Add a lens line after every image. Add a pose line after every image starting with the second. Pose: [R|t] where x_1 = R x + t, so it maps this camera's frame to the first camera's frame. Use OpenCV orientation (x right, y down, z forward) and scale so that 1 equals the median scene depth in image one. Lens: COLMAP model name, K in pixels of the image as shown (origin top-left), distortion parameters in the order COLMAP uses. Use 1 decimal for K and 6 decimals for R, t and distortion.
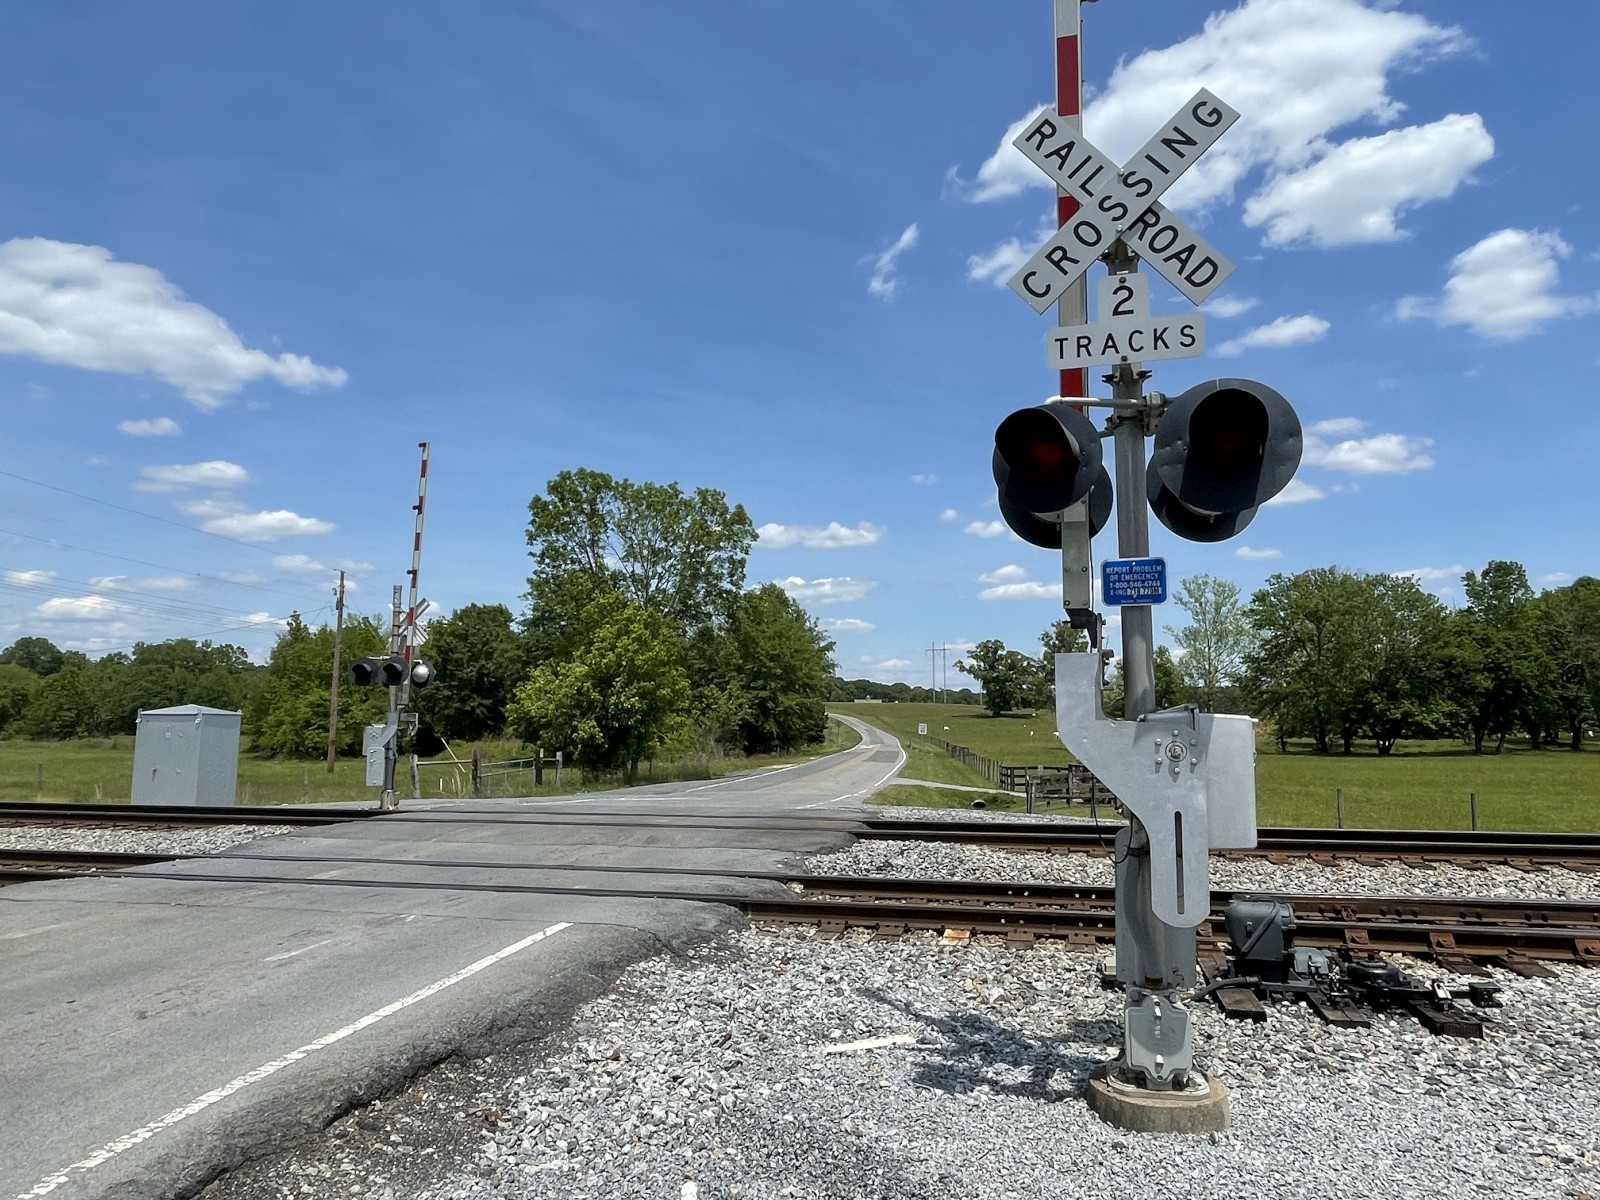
lens RADIAL K [[1041.3, 0, 805.4], [0, 1041.3, 605.1], [0, 0, 1]] dist [0.003102, -0.002482]
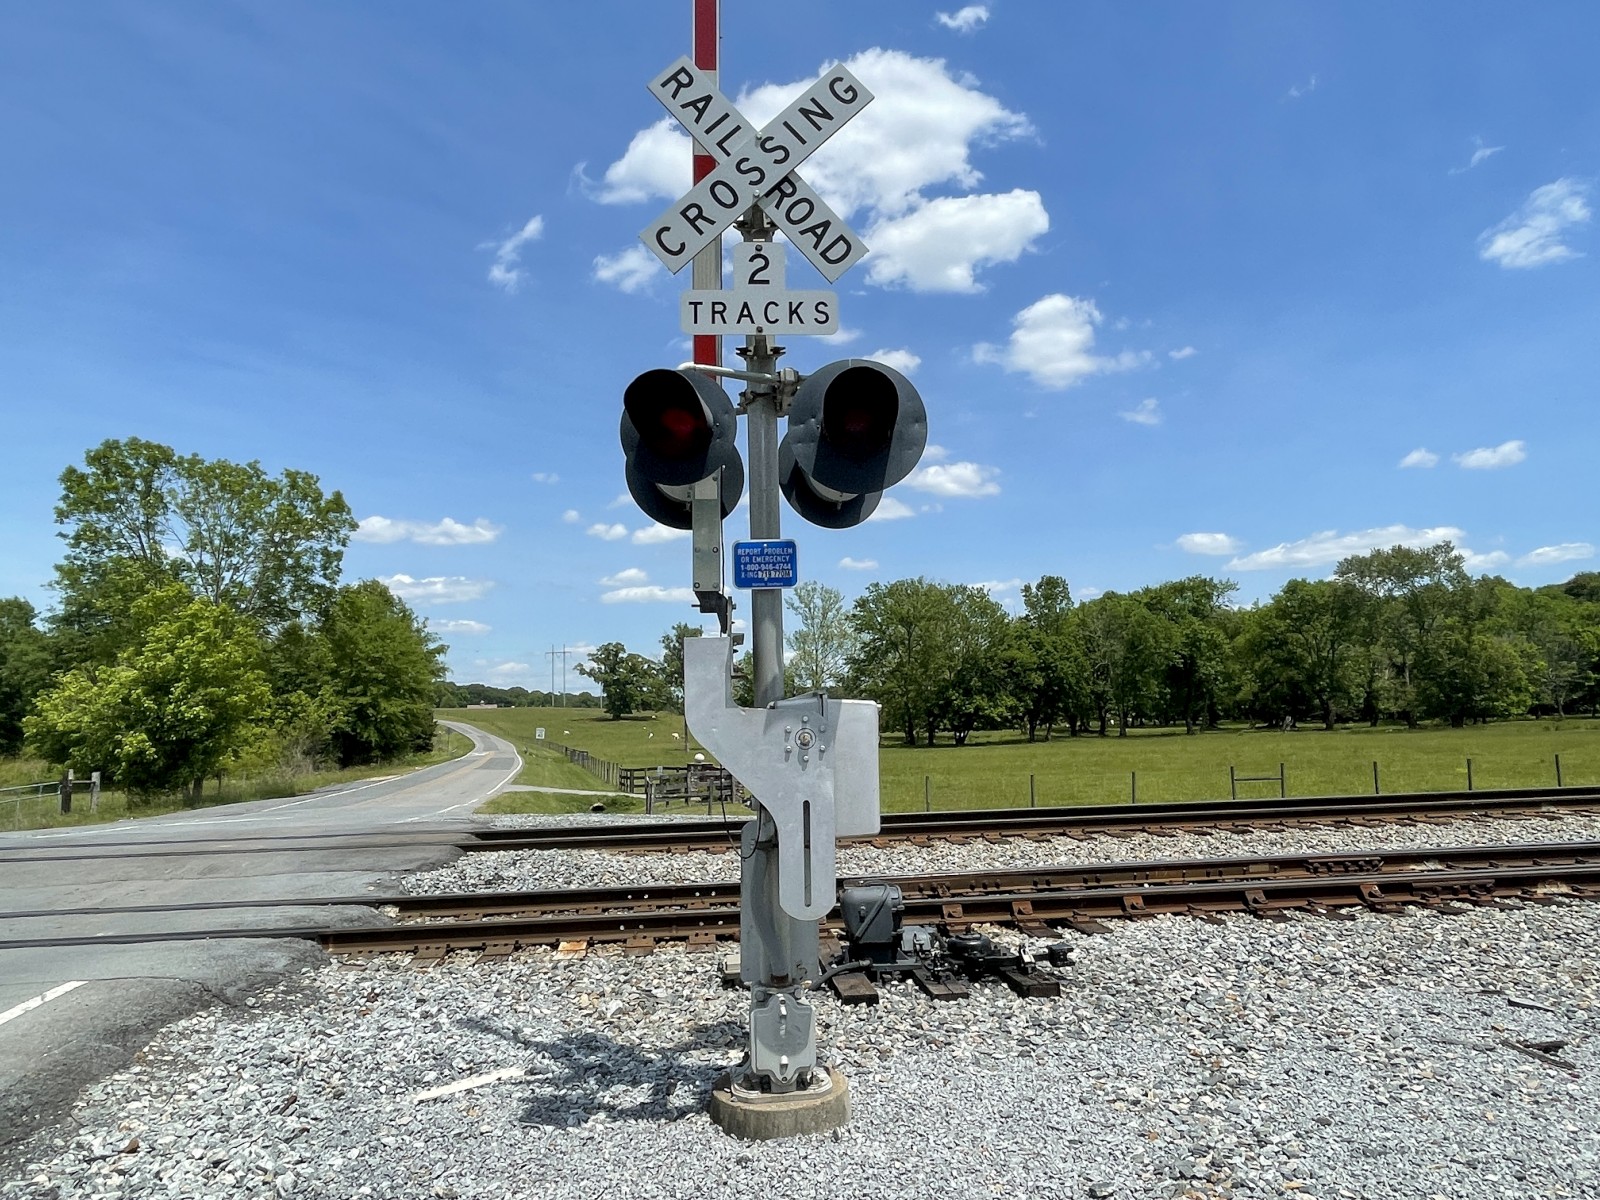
lens RADIAL K [[1041.3, 0, 805.4], [0, 1041.3, 605.1], [0, 0, 1]] dist [0.003102, -0.002482]
pose [[0.936018, 0.015423, 0.351615, 0.007875], [-0.014360, 0.999881, -0.005632, 0.012348], [-0.351660, 0.000222, 0.936128, 0.053540]]
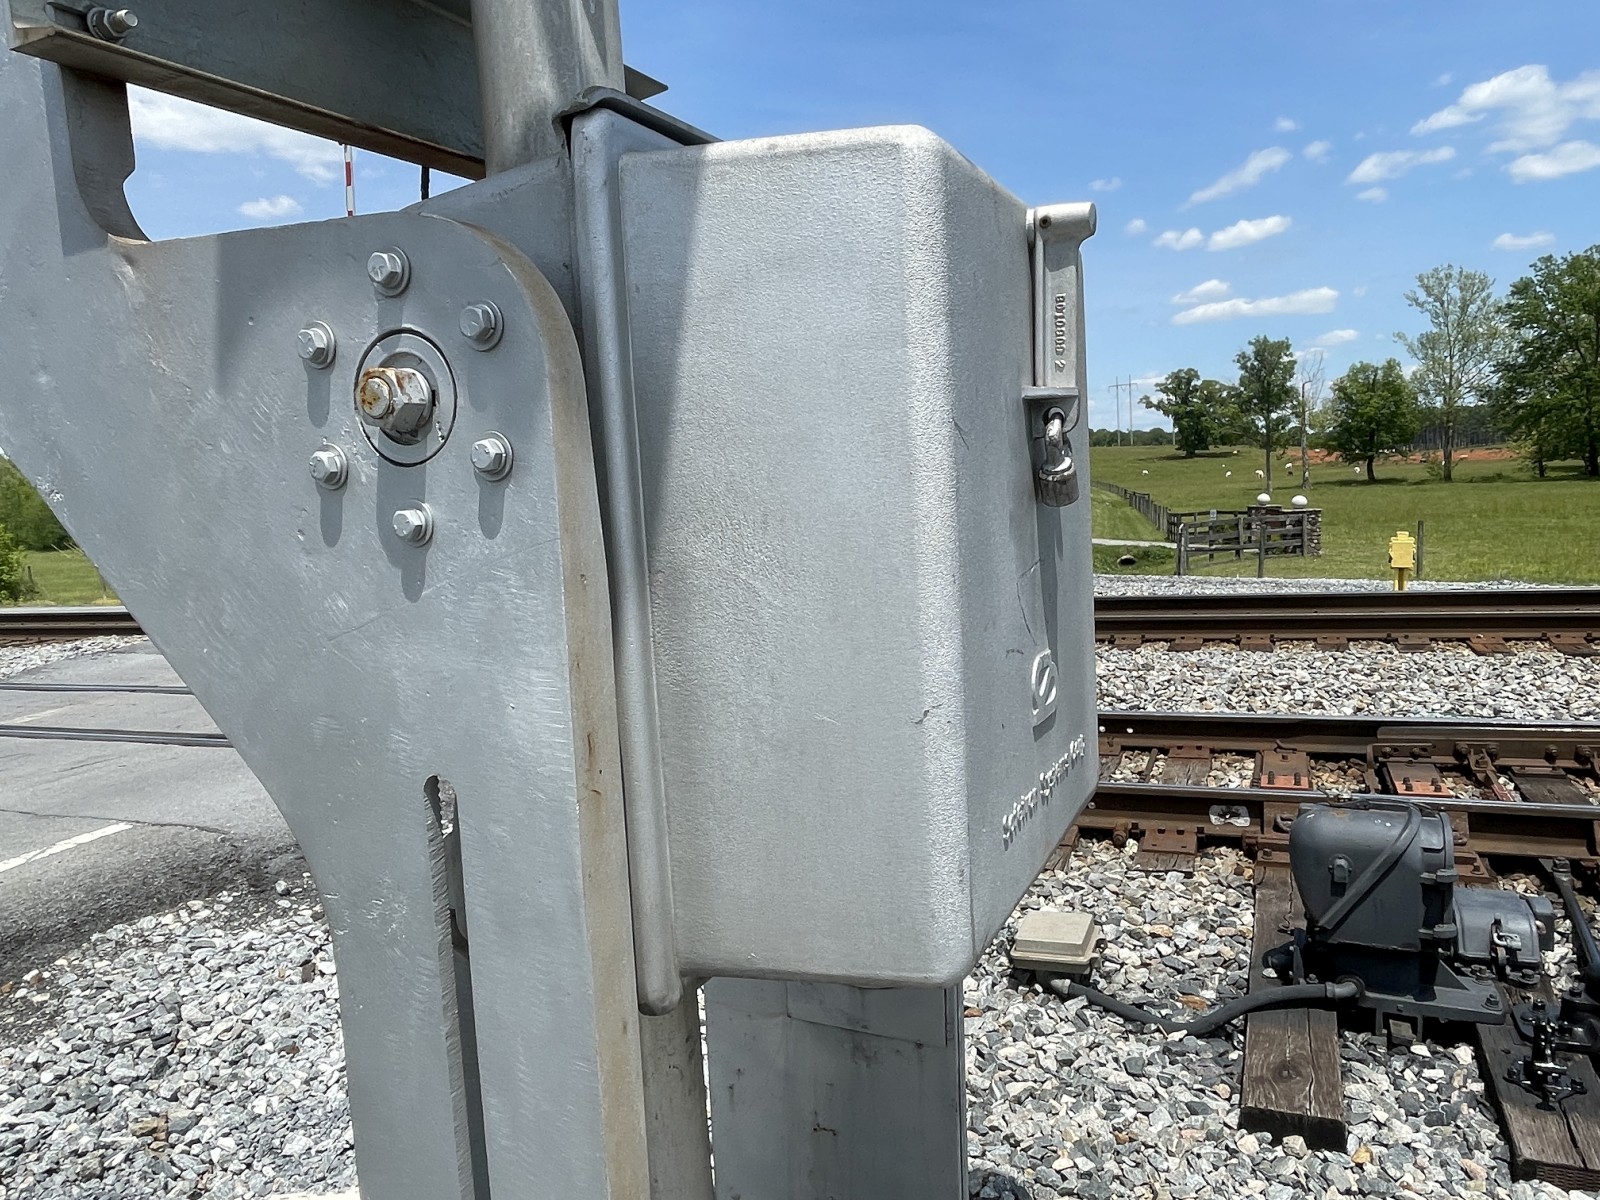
lens RADIAL K [[1110.7, 0, 804.0], [0, 1110.7, 595.2], [0, 0, 1]] dist [-0.001778, -0.004405]
pose [[0.985802, -0.040041, -0.163069, 0.247696], [0.073764, 0.975695, 0.206344, 0.078582], [0.150844, -0.215443, 0.964796, 0.477583]]
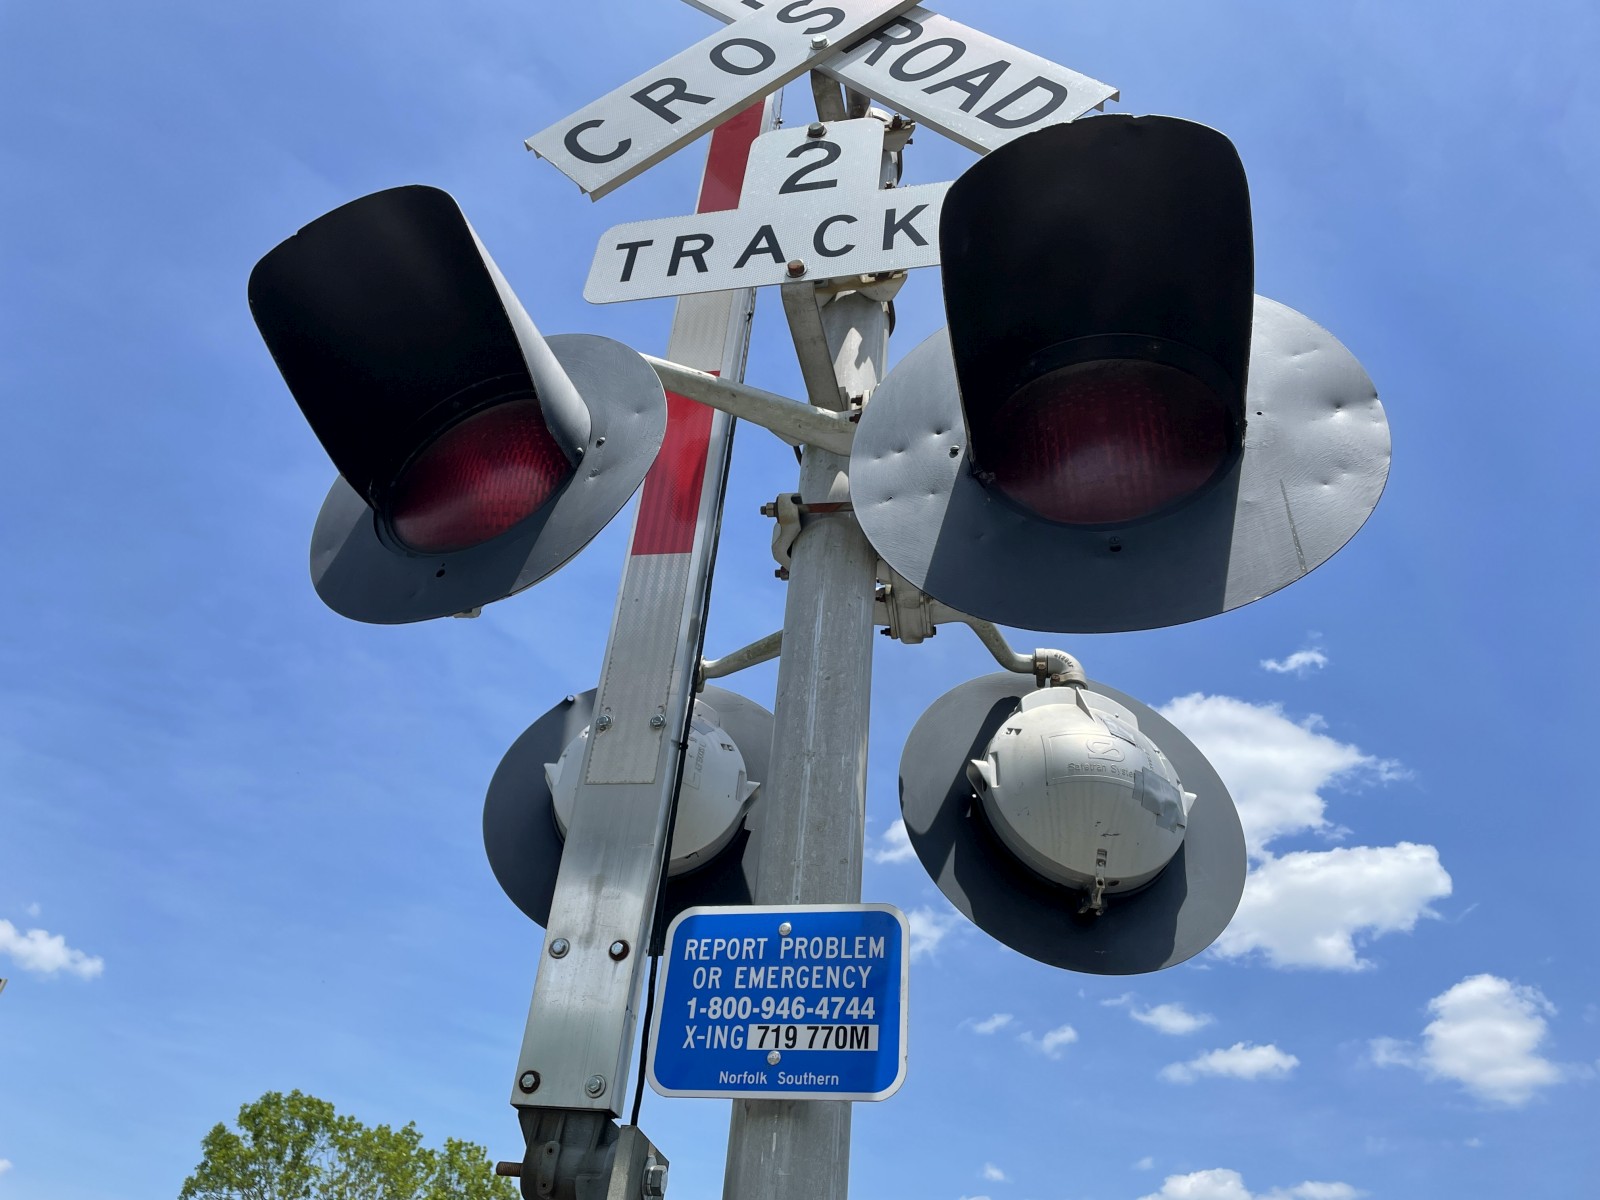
lens RADIAL K [[1228.1, 0, 783.3], [0, 1228.1, 603.8], [0, 0, 1]] dist [0.025225, -0.004208]
pose [[0.988681, 0.145795, 0.035398, 0.179687], [-0.104465, 0.838322, -0.535074, 0.034349], [-0.107686, 0.525320, 0.844063, 0.431618]]
